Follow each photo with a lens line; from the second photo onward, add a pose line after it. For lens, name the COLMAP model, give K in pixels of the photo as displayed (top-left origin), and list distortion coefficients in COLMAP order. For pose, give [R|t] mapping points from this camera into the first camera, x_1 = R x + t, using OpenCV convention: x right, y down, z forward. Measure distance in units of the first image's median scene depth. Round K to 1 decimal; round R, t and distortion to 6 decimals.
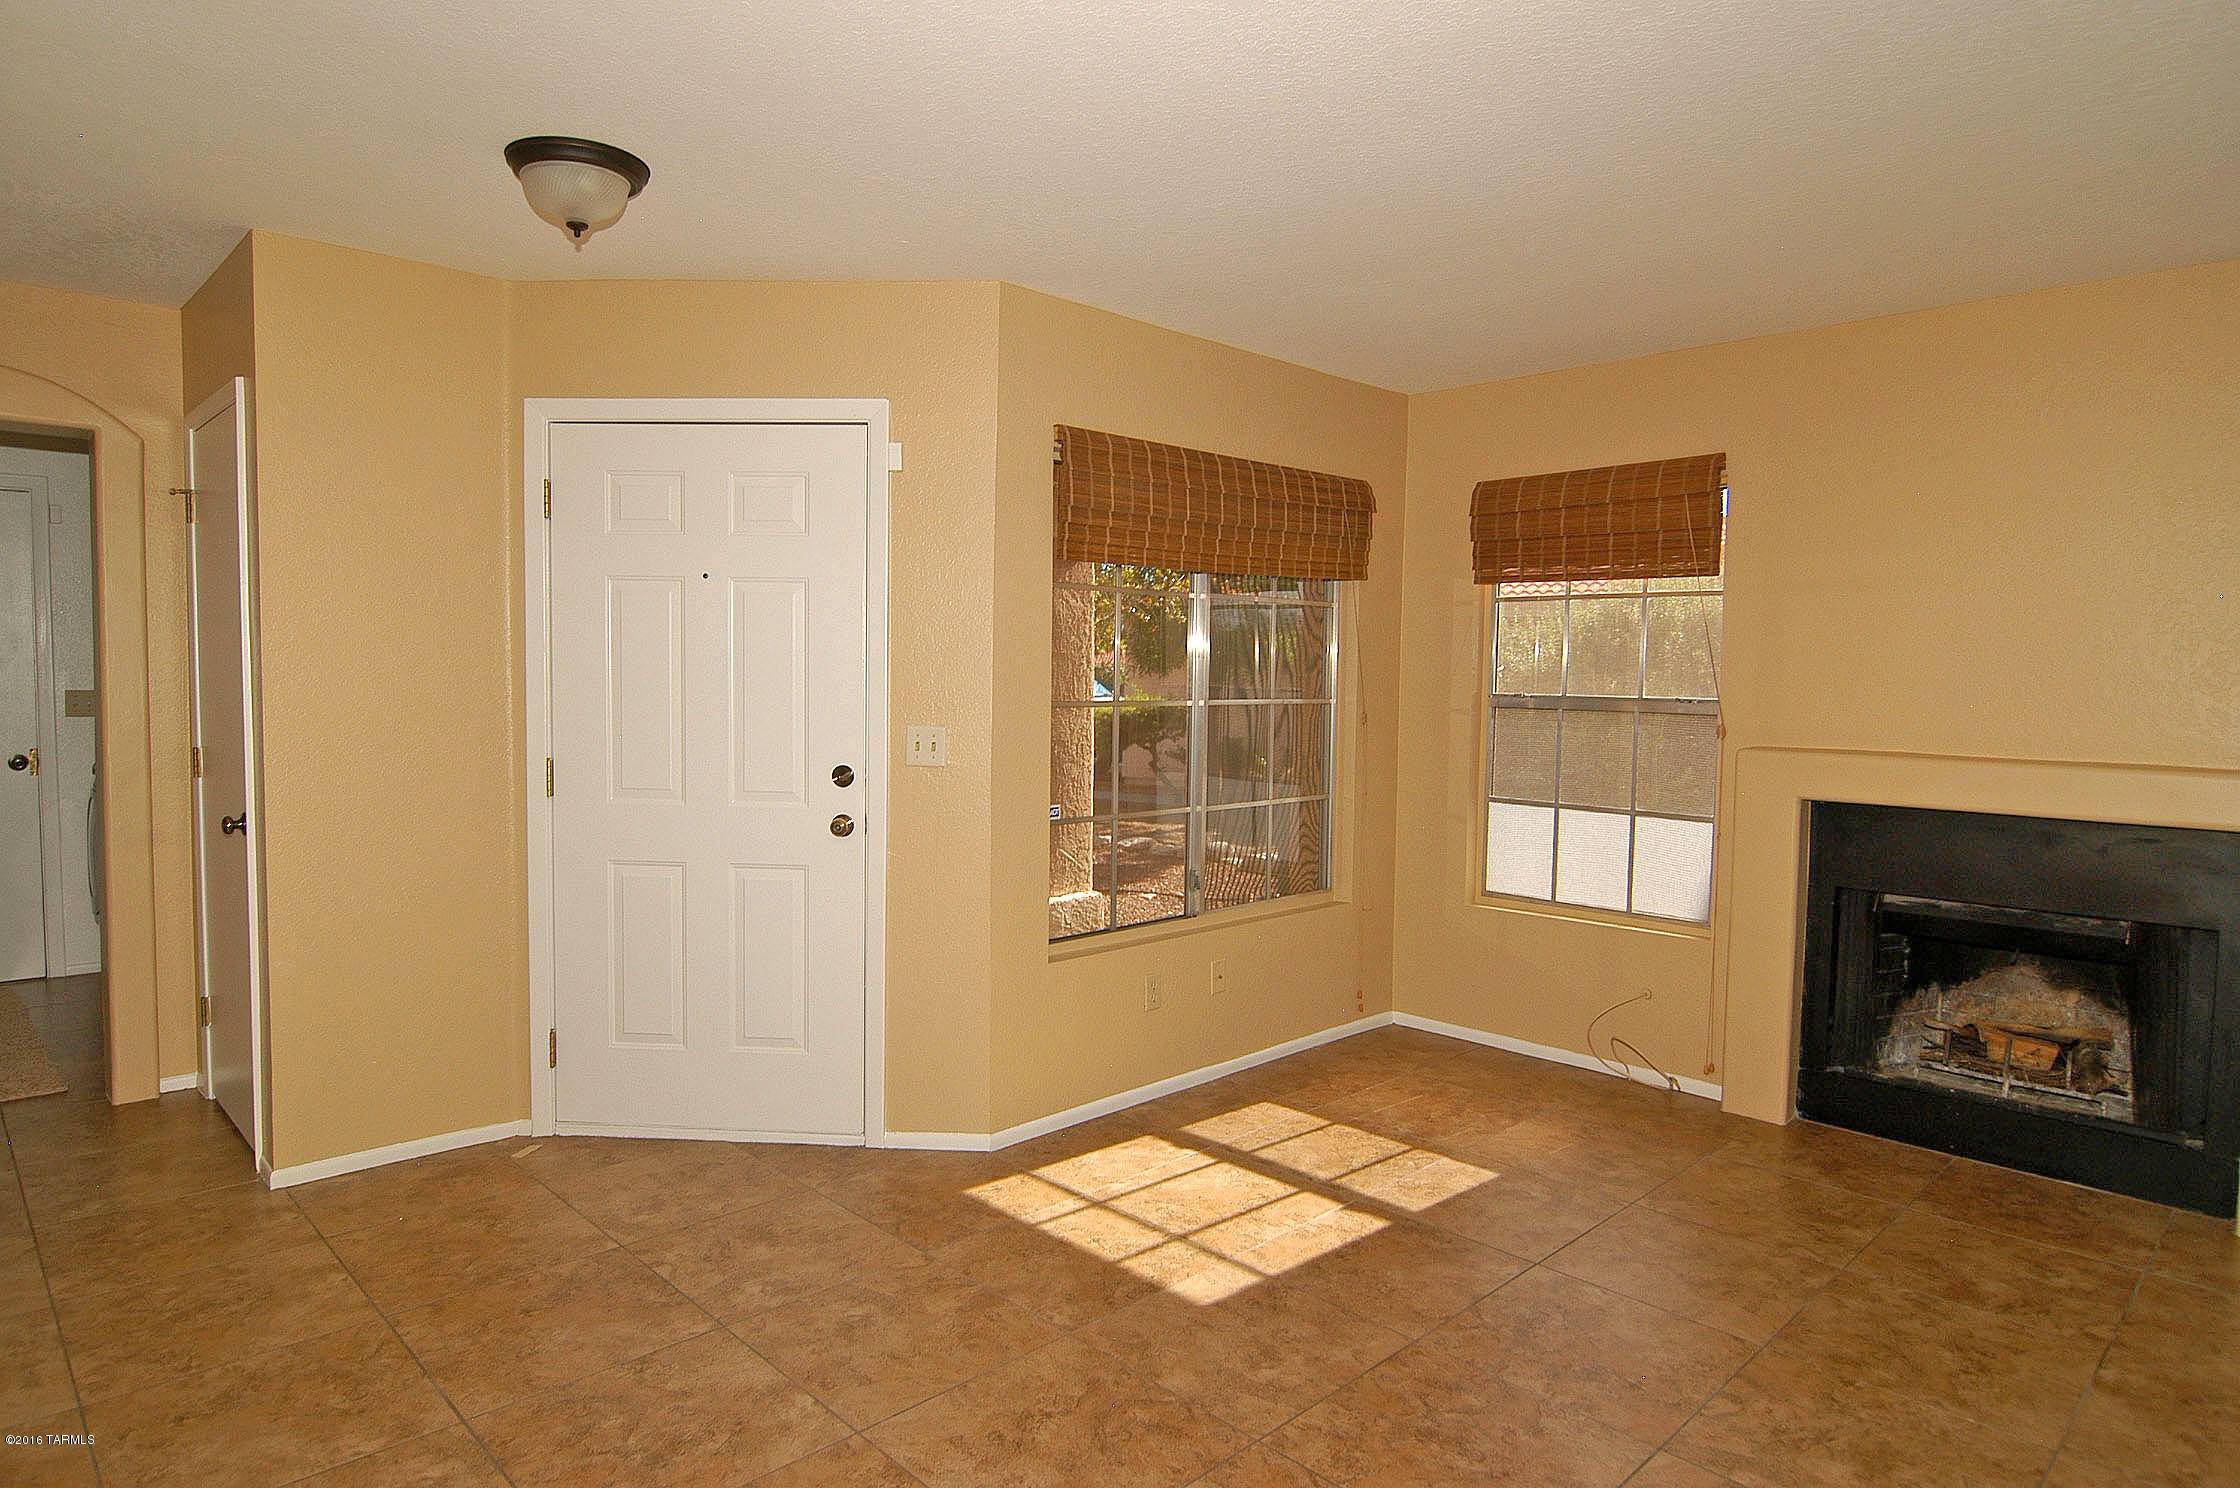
lens RADIAL K [[1331.0, 0, 1121.4], [0, 1331.0, 744.8], [0, 0, 1]] dist [-0.016840, -0.003504]
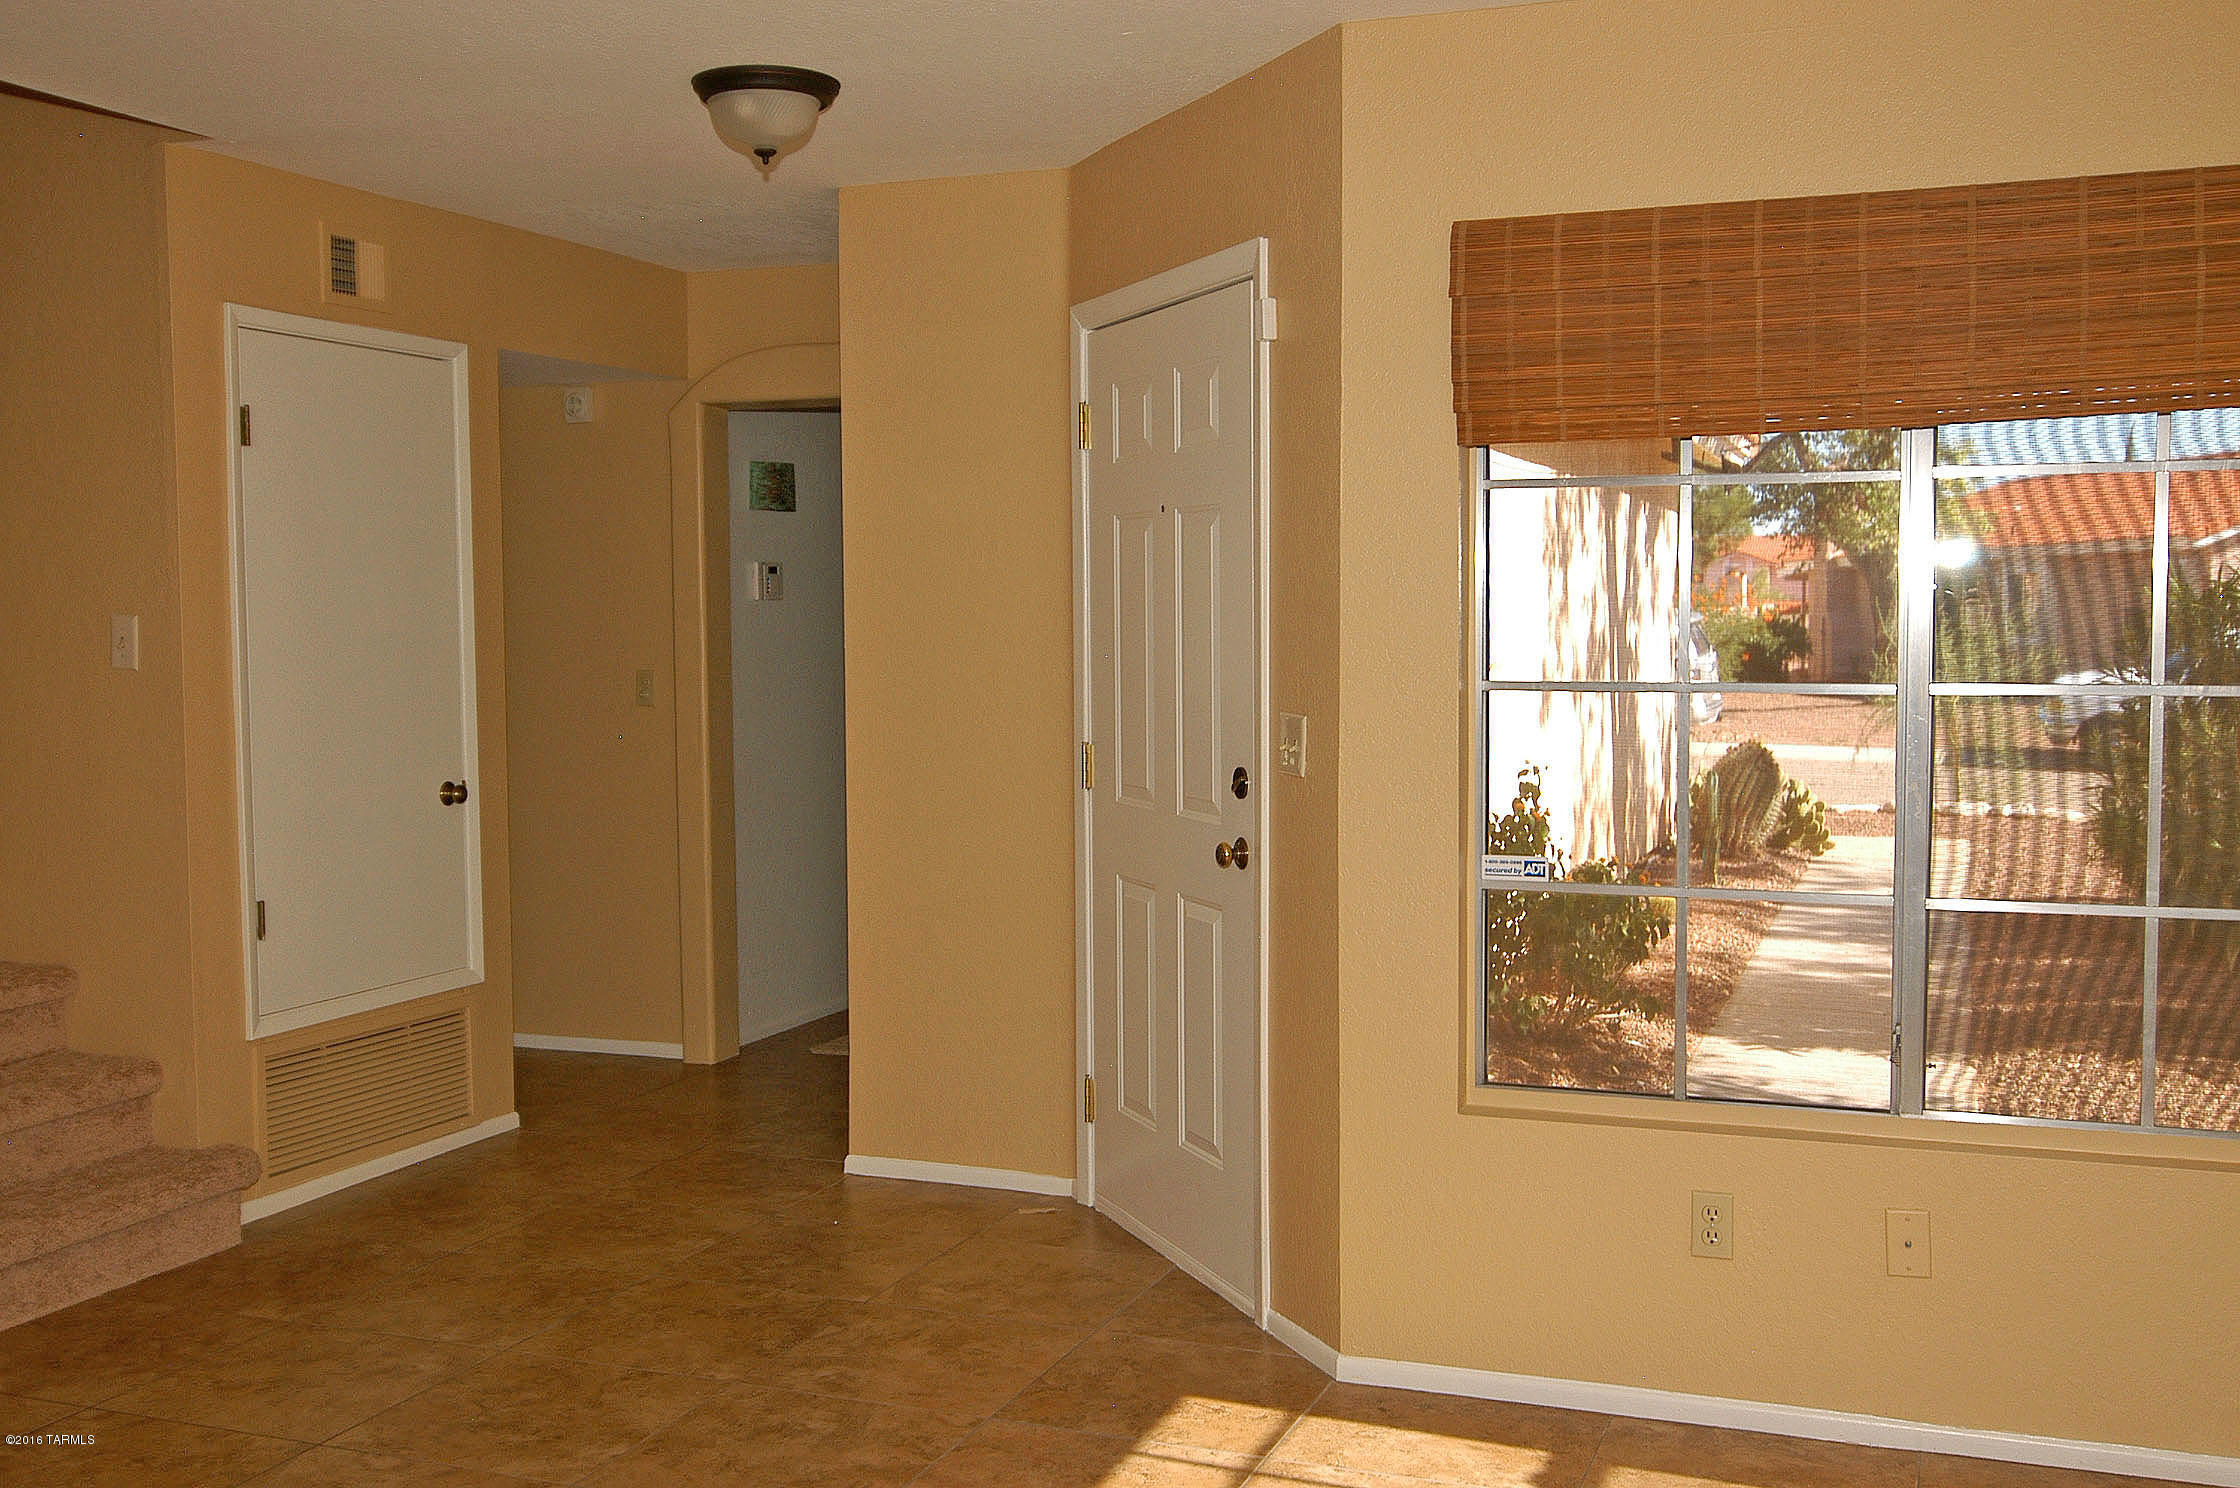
lens RADIAL K [[2288.5, 0, 1121.3], [0, 2288.5, 746.0], [0, 0, 1]] dist [0.007725, 0.000000]
pose [[0.382783, 0.035087, -0.923172, 0.983923], [-0.040307, 0.998961, 0.021255, -0.021430], [0.922959, 0.029074, 0.383800, 0.531058]]
